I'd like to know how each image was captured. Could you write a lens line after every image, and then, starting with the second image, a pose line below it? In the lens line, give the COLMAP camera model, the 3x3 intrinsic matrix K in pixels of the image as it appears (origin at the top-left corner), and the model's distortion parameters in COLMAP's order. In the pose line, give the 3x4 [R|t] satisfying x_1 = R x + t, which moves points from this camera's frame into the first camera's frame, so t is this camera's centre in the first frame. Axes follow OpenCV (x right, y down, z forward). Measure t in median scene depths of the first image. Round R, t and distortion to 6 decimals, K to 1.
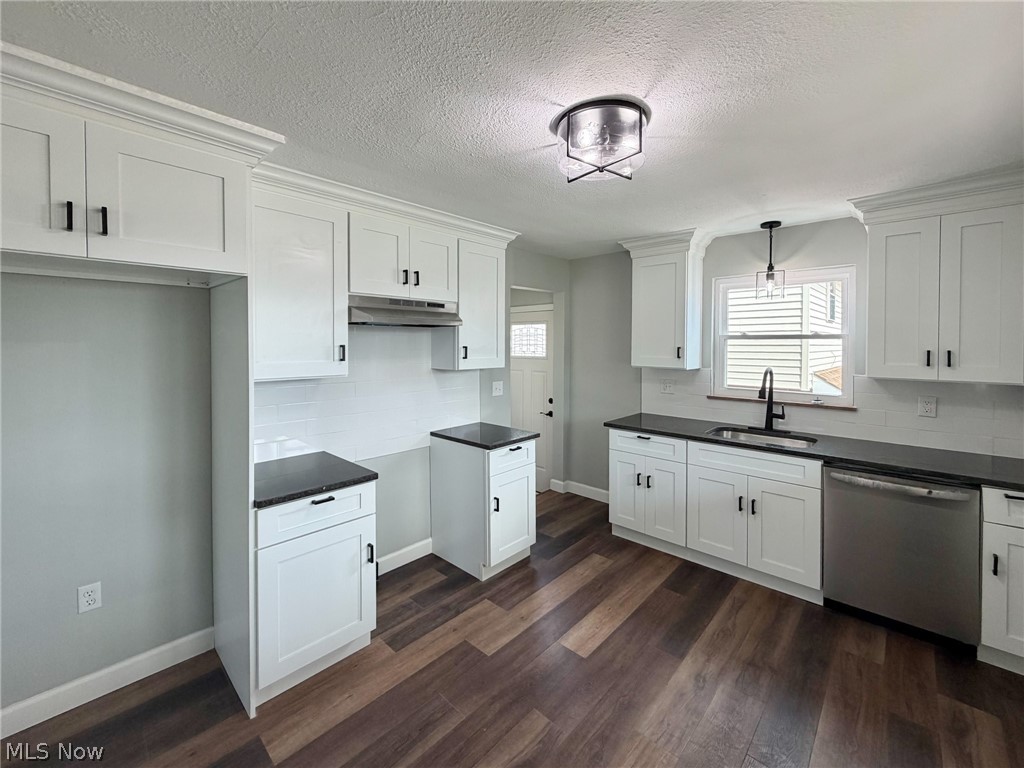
lens RADIAL K [[418.5, 0, 511.4], [0, 418.5, 350.6], [0, 0, 1]] dist [-0.000717, -0.000201]
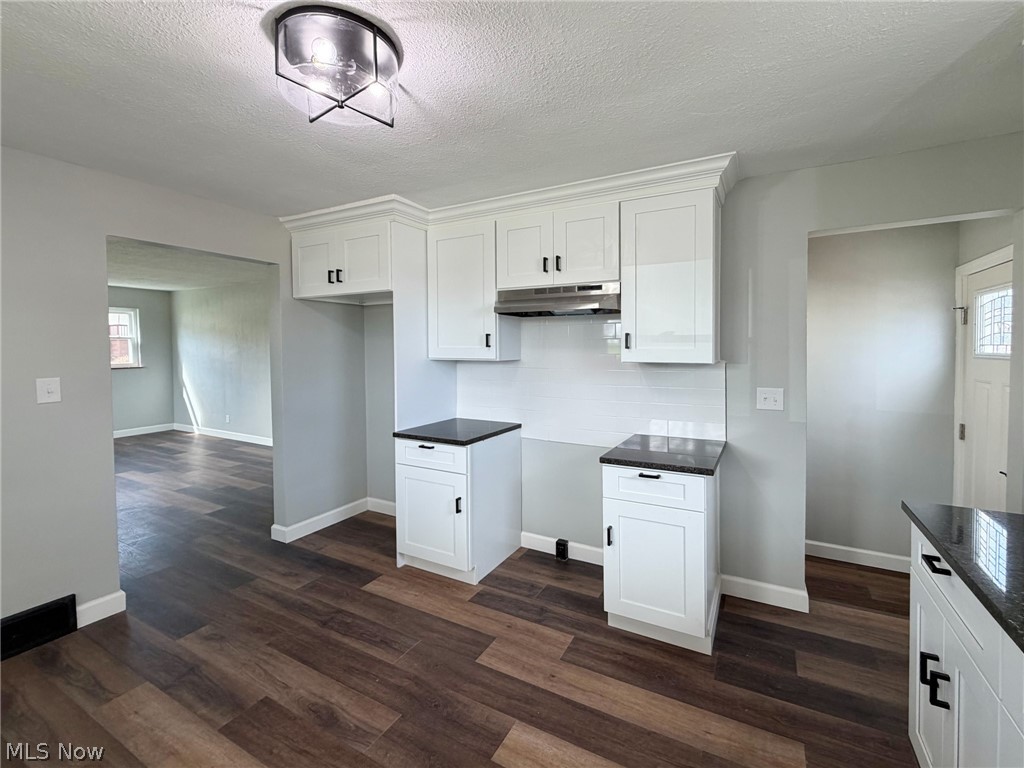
lens RADIAL K [[421.6, 0, 562.8], [0, 421.6, 358.3], [0, 0, 1]] dist [0.000179, 0.000315]
pose [[0.307010, 0.024531, -0.951390, 0.781399], [-0.006818, 0.999699, 0.023576, 0.024995], [0.951682, -0.000751, 0.307085, 0.788713]]
